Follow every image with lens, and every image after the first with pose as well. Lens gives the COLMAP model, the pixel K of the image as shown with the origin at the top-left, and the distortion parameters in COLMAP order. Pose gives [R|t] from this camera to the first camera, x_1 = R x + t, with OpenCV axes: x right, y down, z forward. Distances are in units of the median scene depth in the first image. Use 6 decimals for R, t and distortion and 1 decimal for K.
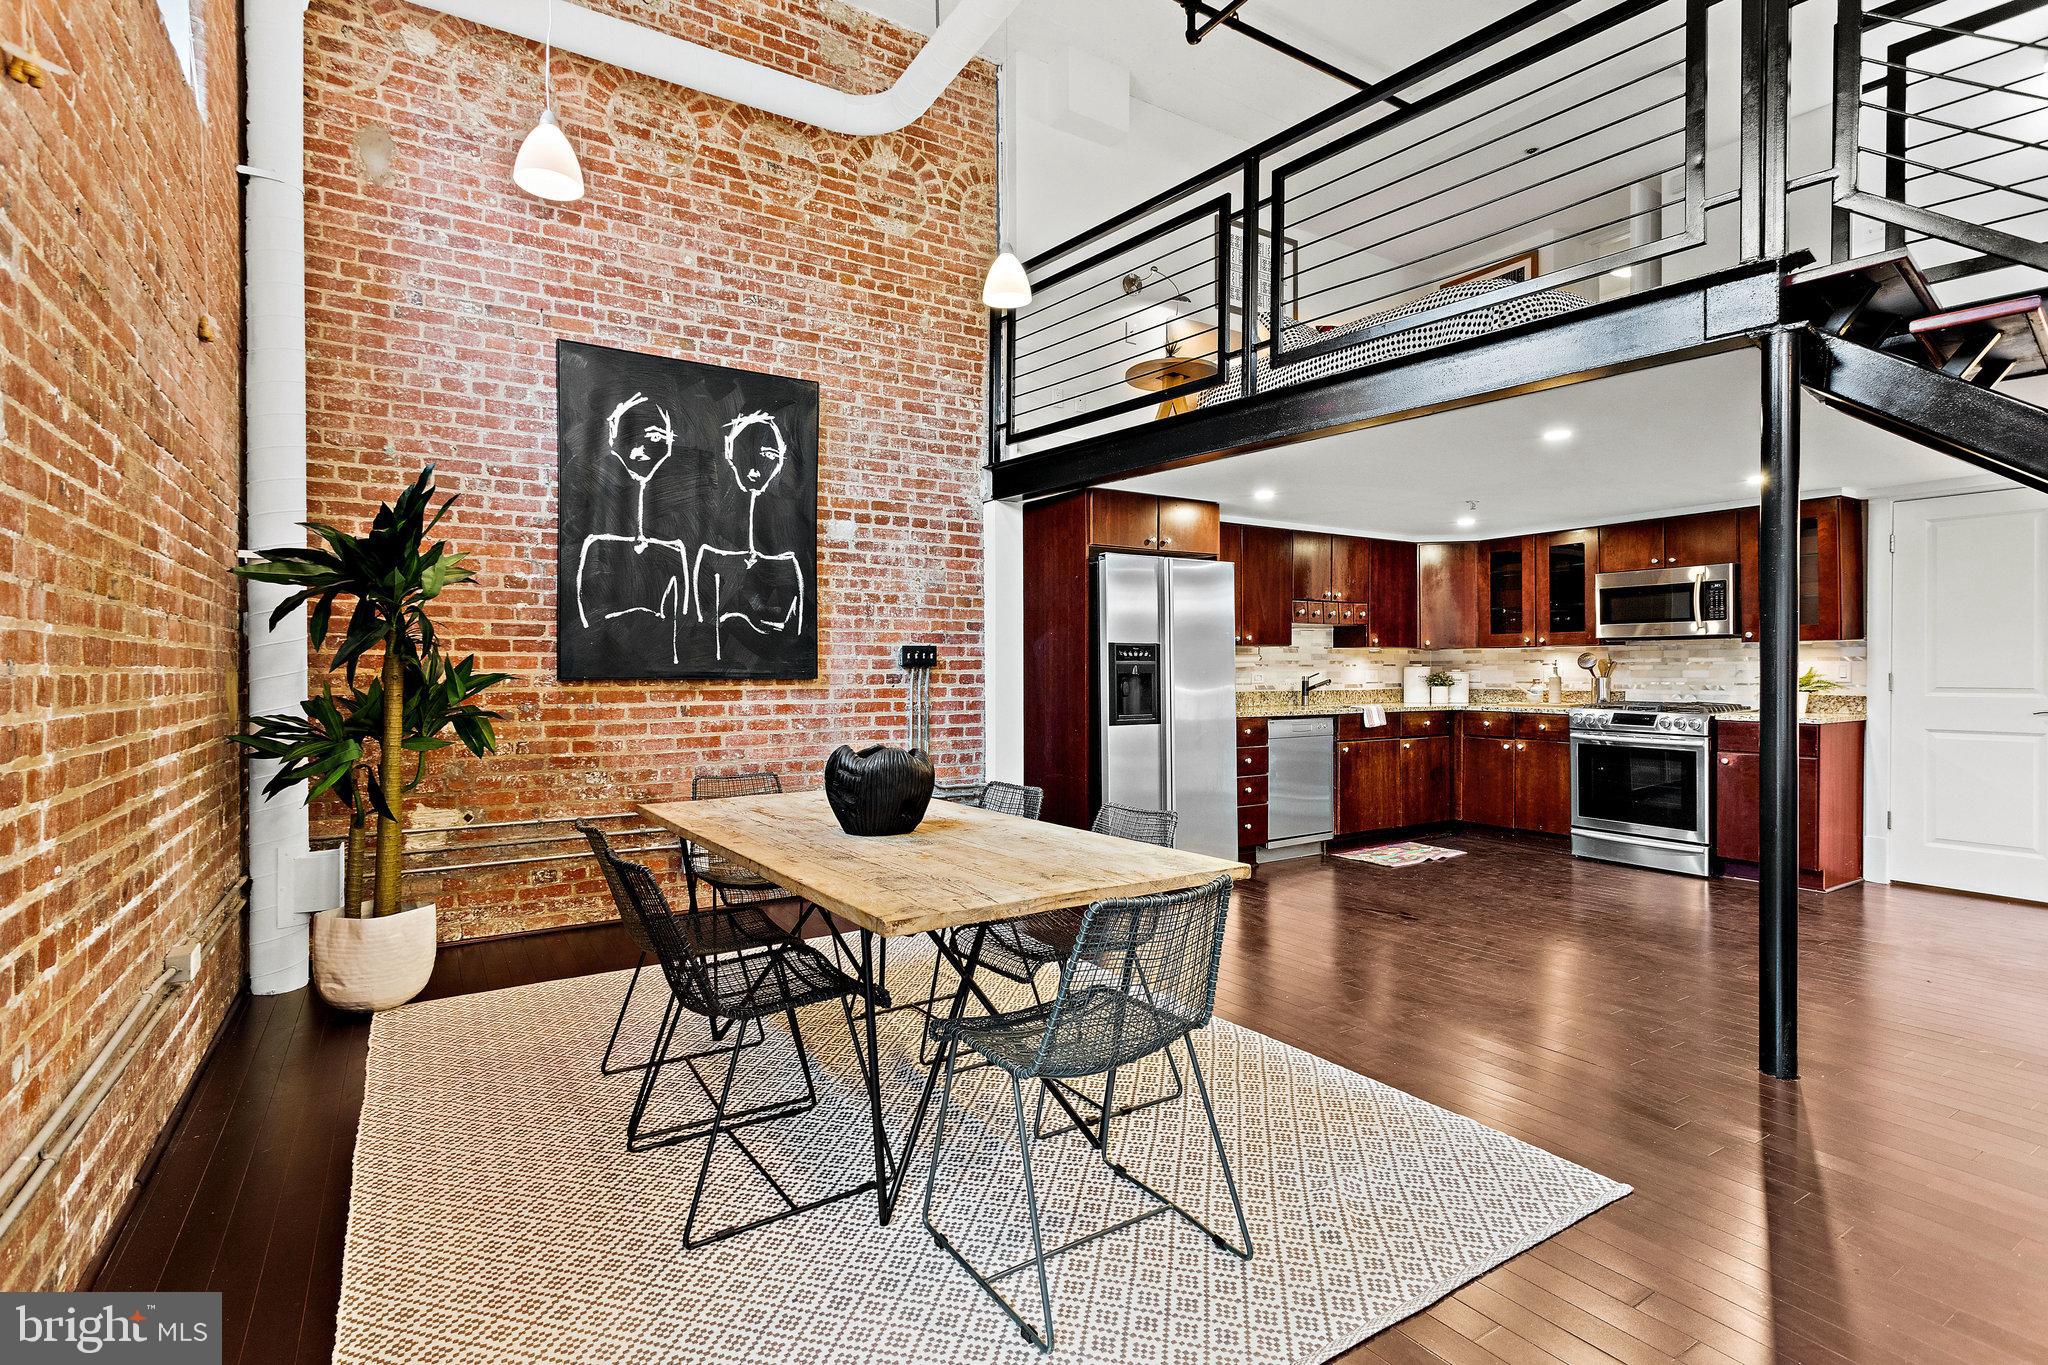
lens RADIAL K [[970.7, 0, 1012.5], [0, 970.7, 671.7], [0, 0, 1]] dist [0.001401, 0.002993]
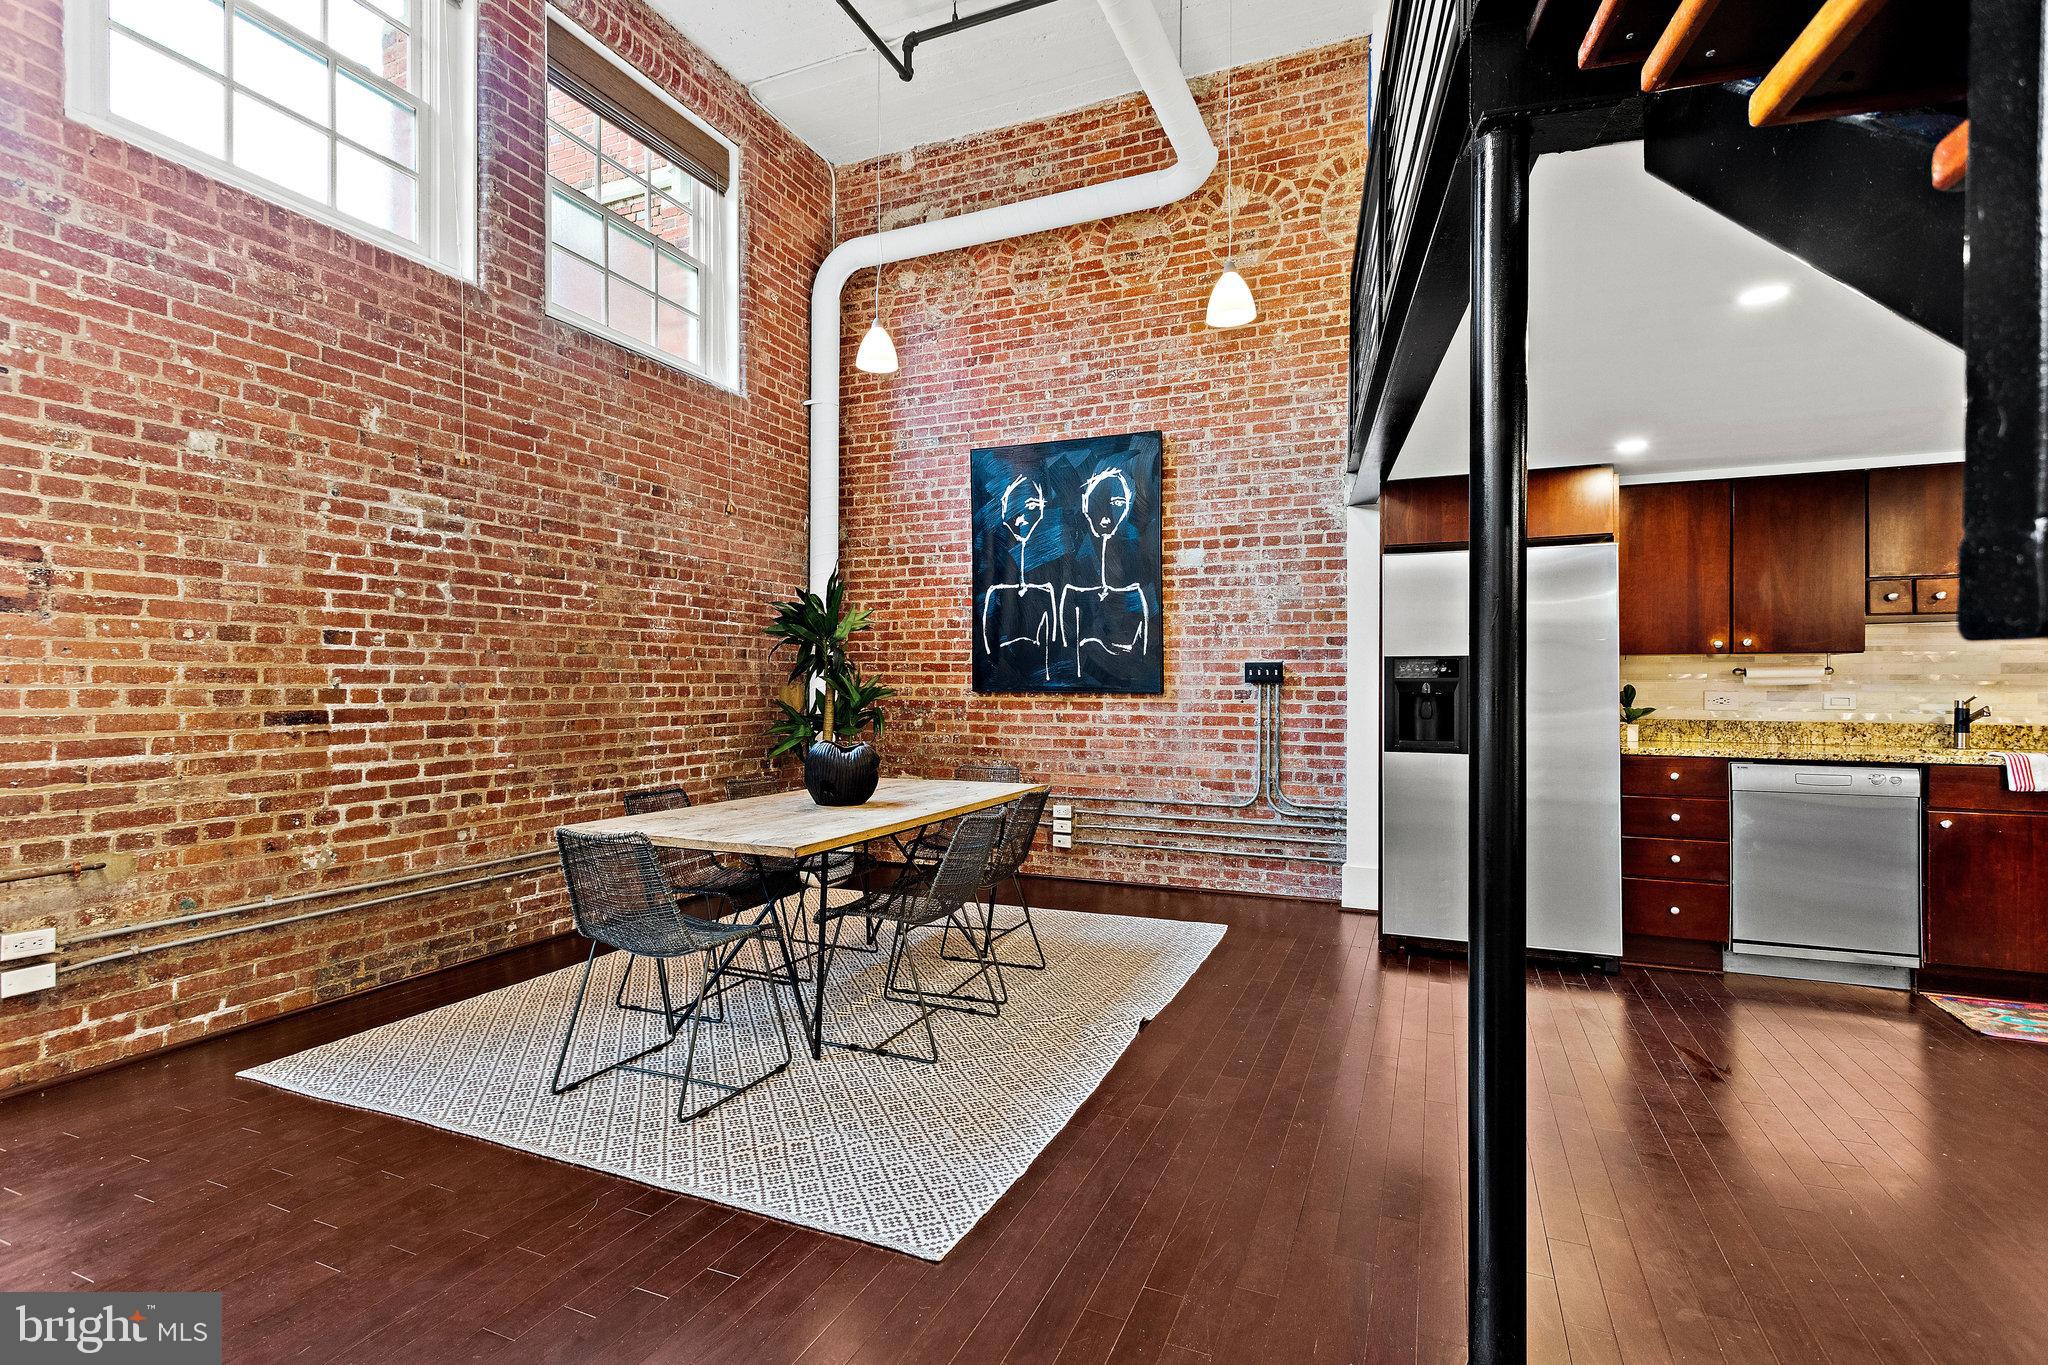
lens RADIAL K [[970.7, 0, 1008.9], [0, 970.7, 676.5], [0, 0, 1]] dist [0.001401, 0.002993]
pose [[0.560967, -0.002426, -0.827835, 0.607764], [-0.006399, 0.999953, -0.007266, -0.002938], [0.827814, 0.009373, 0.560925, 0.216119]]
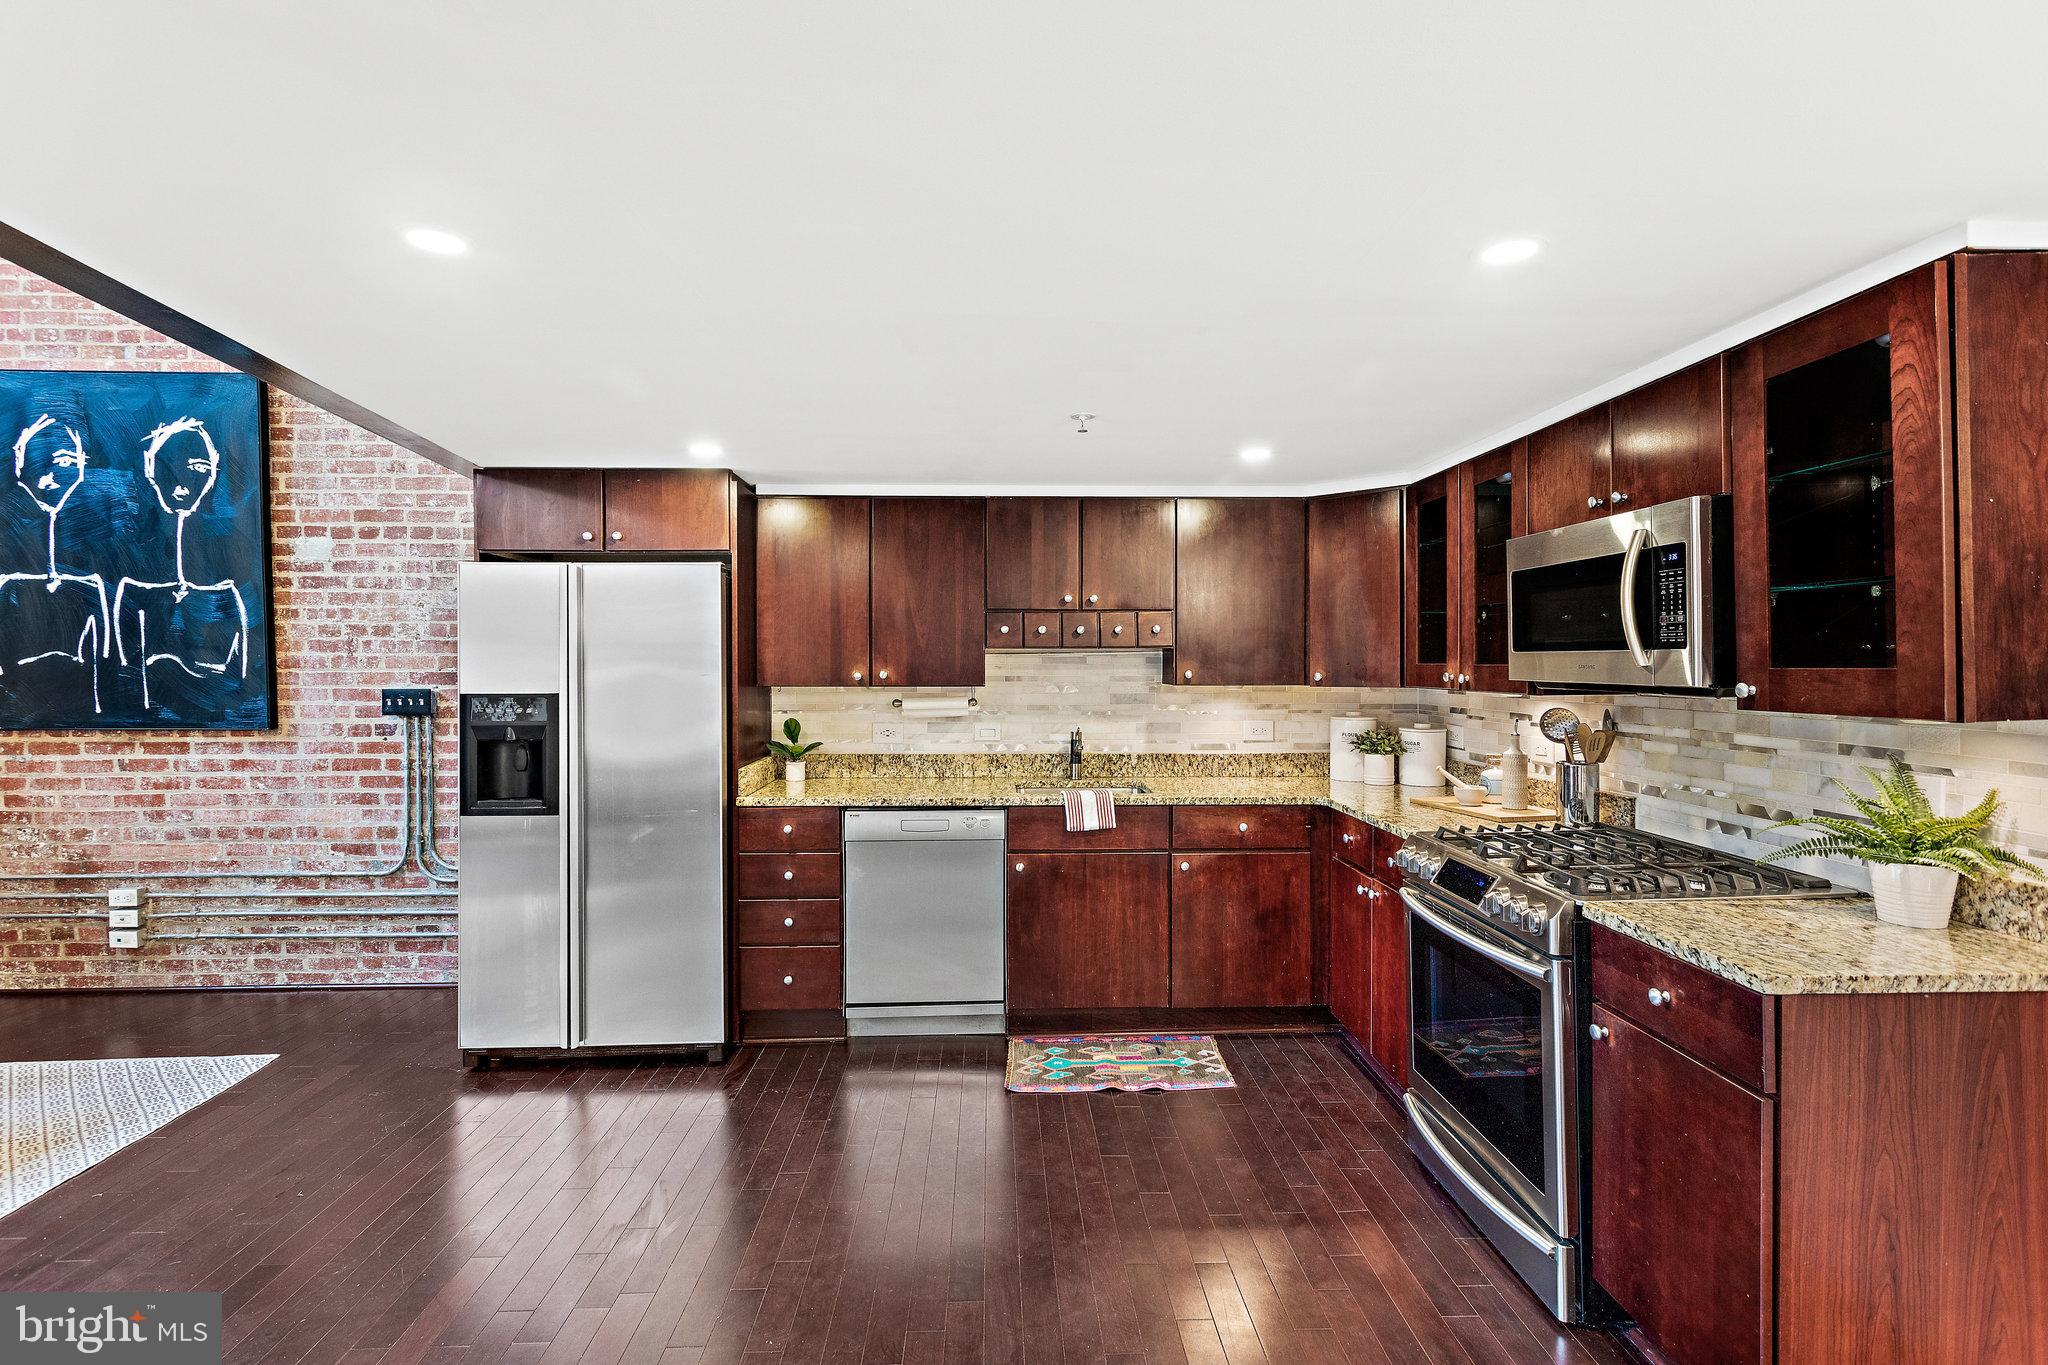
lens RADIAL K [[970.7, 0, 1021.7], [0, 970.7, 673.0], [0, 0, 1]] dist [0.001401, 0.002993]
pose [[0.864804, 0.006992, -0.502060, 0.749254], [-0.002353, 0.999949, 0.009871, -0.049752], [0.502103, -0.007355, 0.864776, 0.581731]]
